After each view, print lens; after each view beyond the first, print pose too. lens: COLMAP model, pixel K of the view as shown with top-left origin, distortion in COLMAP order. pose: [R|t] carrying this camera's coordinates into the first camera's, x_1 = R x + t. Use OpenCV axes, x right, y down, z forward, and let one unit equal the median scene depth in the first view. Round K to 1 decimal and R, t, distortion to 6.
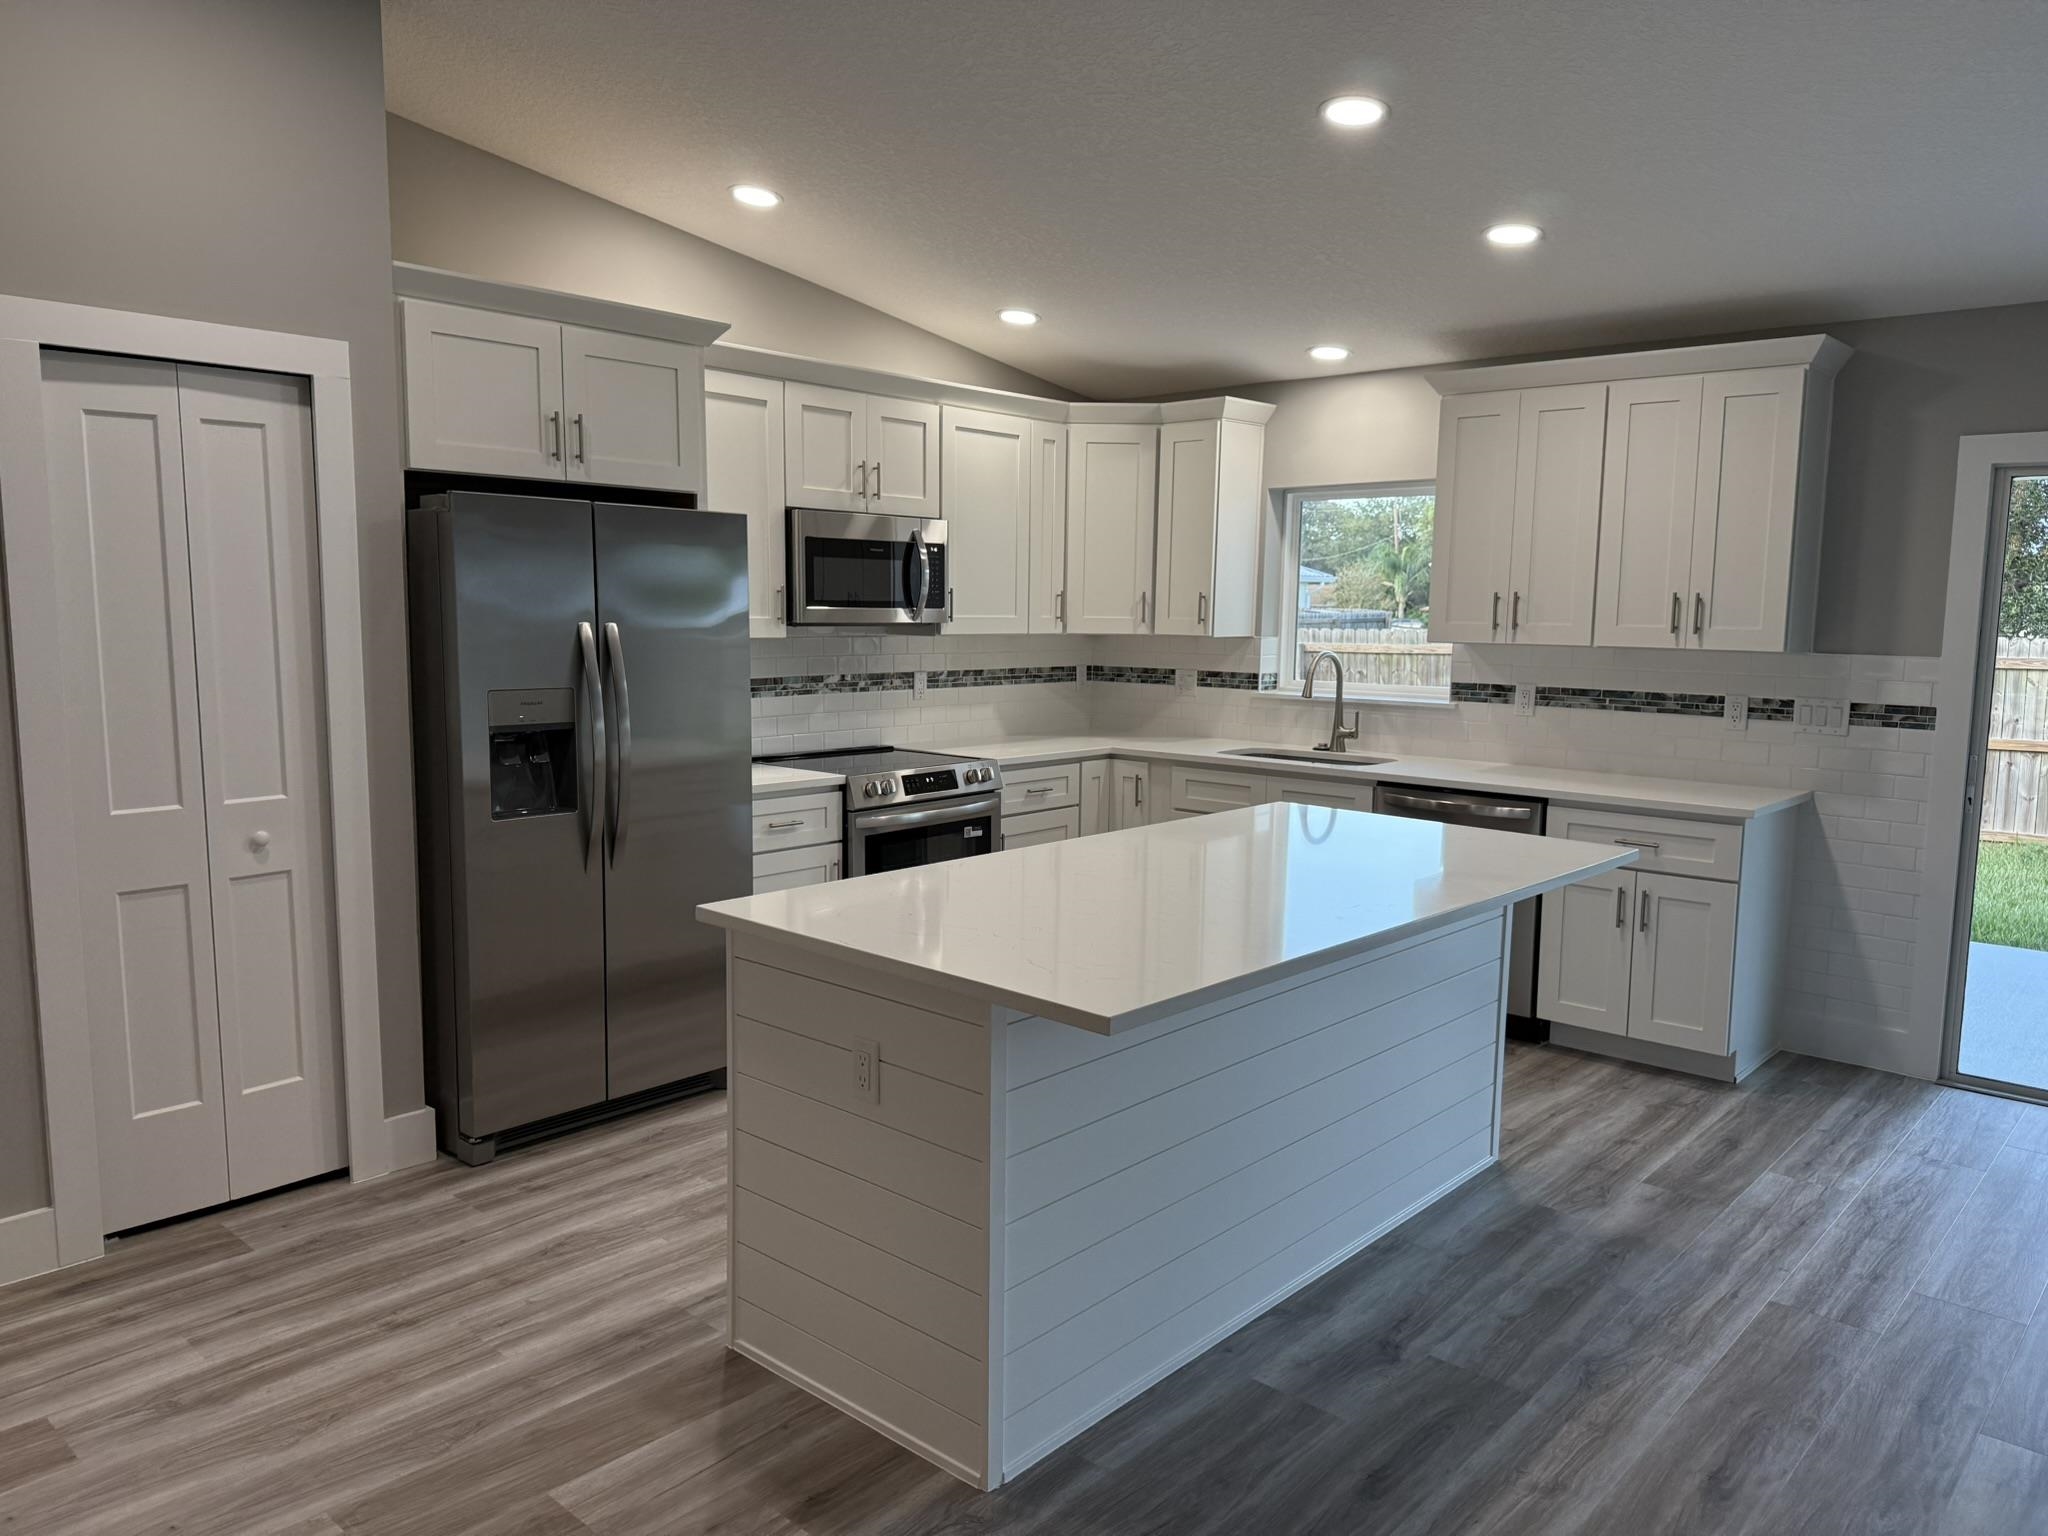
lens RADIAL K [[1420.6, 0, 1024.0], [0, 1420.6, 768.0], [0, 0, 1]] dist [0.166216, -0.292550]
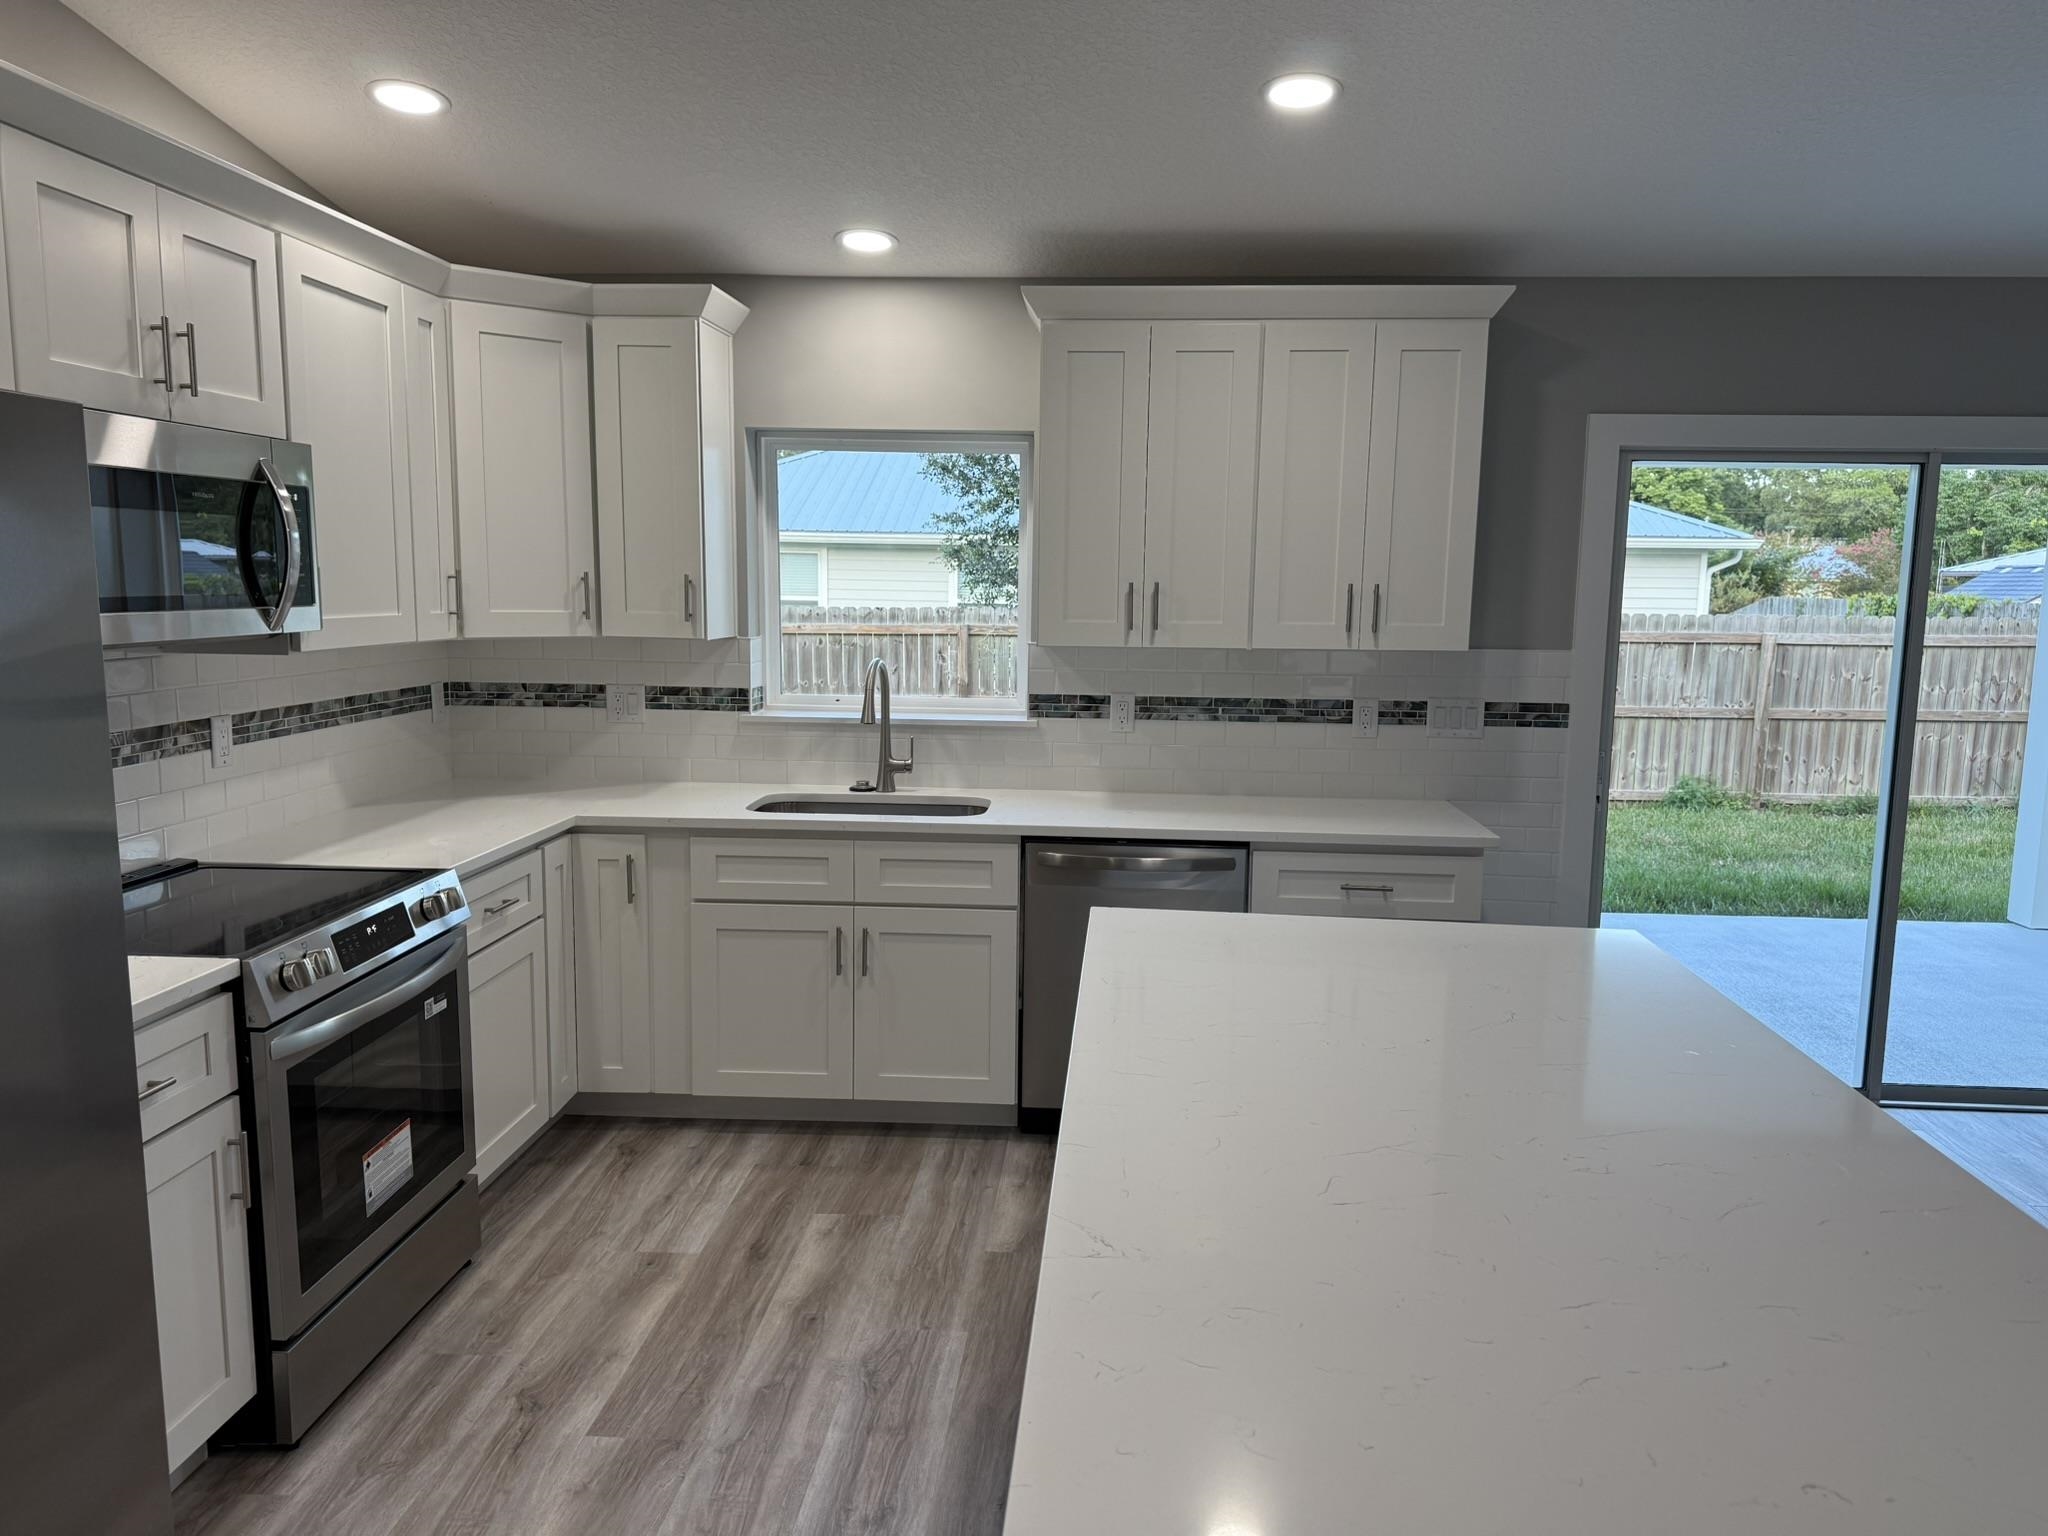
lens RADIAL K [[1420.6, 0, 1024.0], [0, 1420.6, 768.0], [0, 0, 1]] dist [0.166216, -0.292550]
pose [[0.788038, -0.083815, 0.609894, -0.182645], [0.069083, 0.996471, 0.047679, -0.056109], [-0.611738, 0.004560, 0.791047, 0.383735]]
